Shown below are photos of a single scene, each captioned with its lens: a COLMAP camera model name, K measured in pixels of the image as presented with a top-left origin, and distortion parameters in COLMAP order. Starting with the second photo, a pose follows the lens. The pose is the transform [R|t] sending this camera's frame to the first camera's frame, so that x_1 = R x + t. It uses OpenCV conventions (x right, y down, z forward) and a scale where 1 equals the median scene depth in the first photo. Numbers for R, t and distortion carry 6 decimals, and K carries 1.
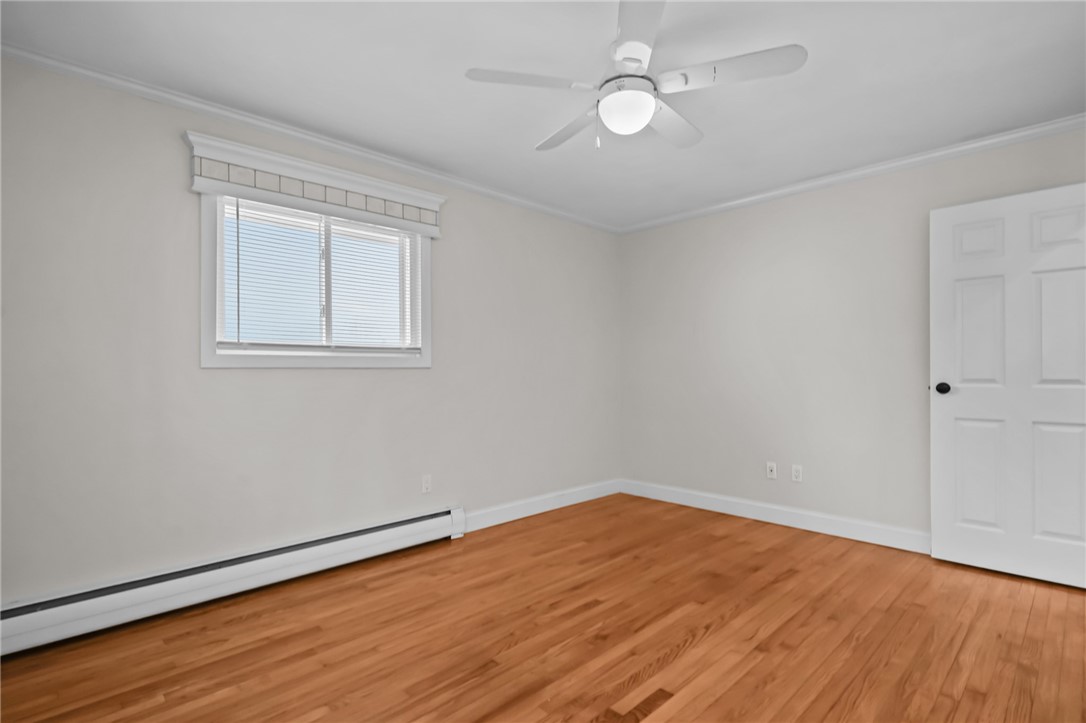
lens RADIAL K [[534.6, 0, 521.0], [0, 534.6, 369.4], [0, 0, 1]] dist [0.003032, 0.000464]
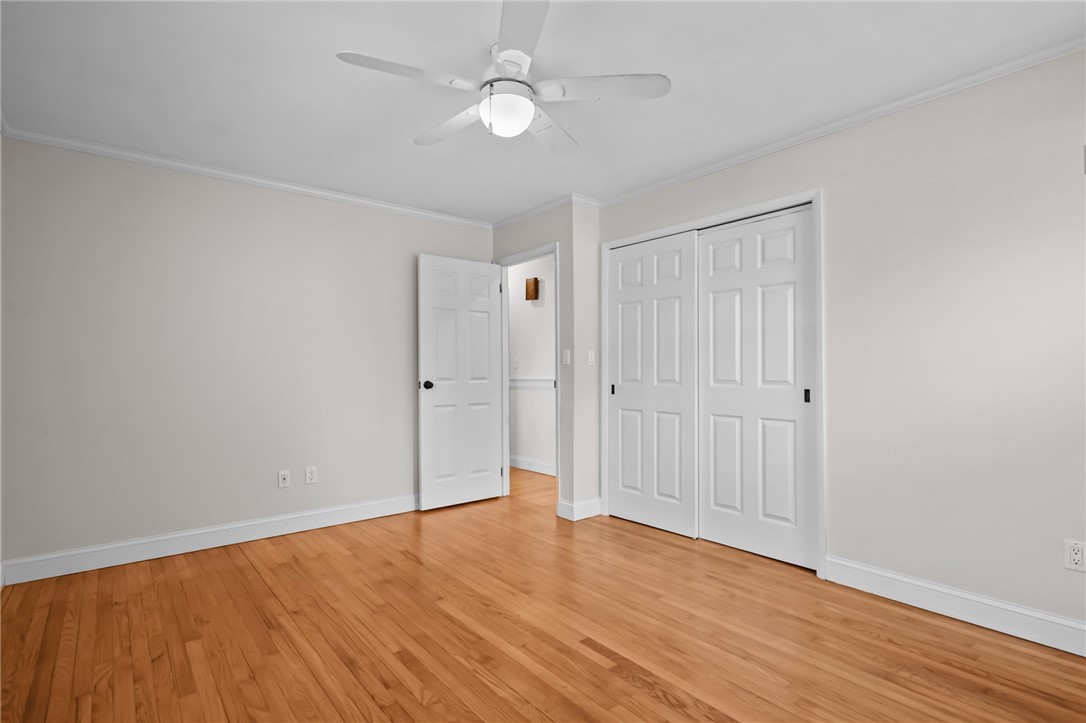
lens RADIAL K [[535.8, 0, 542.6], [0, 535.8, 365.3], [0, 0, 1]] dist [-0.015127, 0.037194]
pose [[0.066702, 0.013027, 0.997688, -0.631297], [0.002328, 0.999910, -0.013211, 0.004261], [-0.997770, 0.003204, 0.066666, 0.685870]]
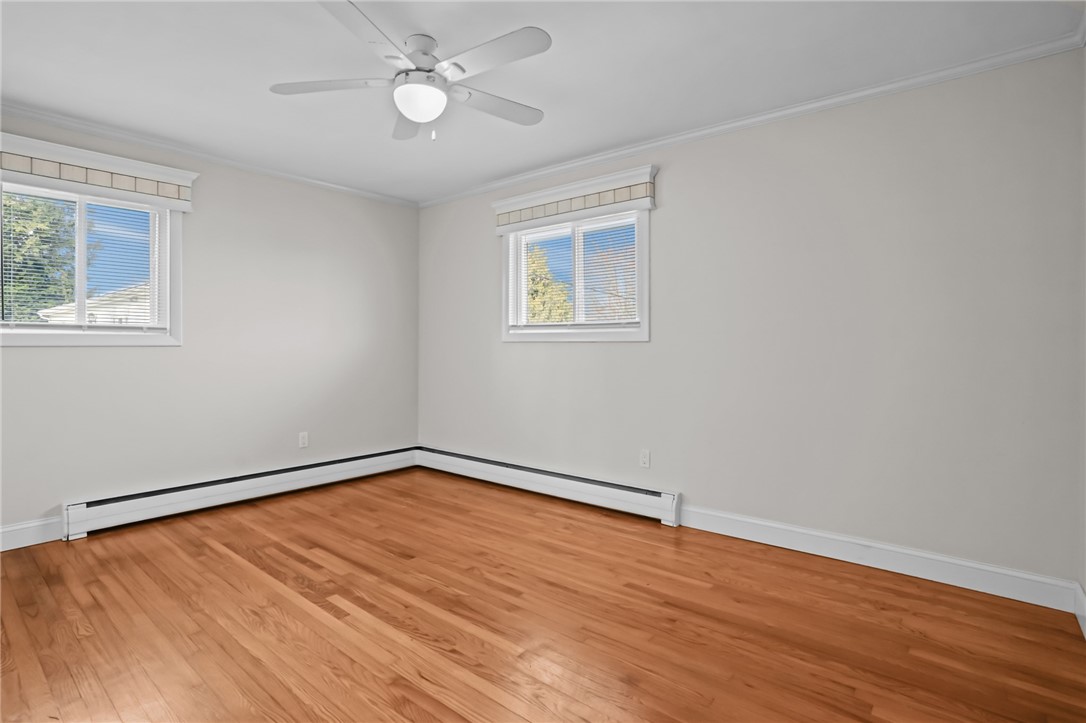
lens RADIAL K [[534.9, 0, 540.4], [0, 534.9, 342.4], [0, 0, 1]] dist [-0.078614, 0.036608]
pose [[0.127252, 0.003297, -0.991865, 0.997001], [-0.000332, 0.999995, 0.003281, -0.006687], [0.991870, -0.000088, 0.127253, 0.870995]]
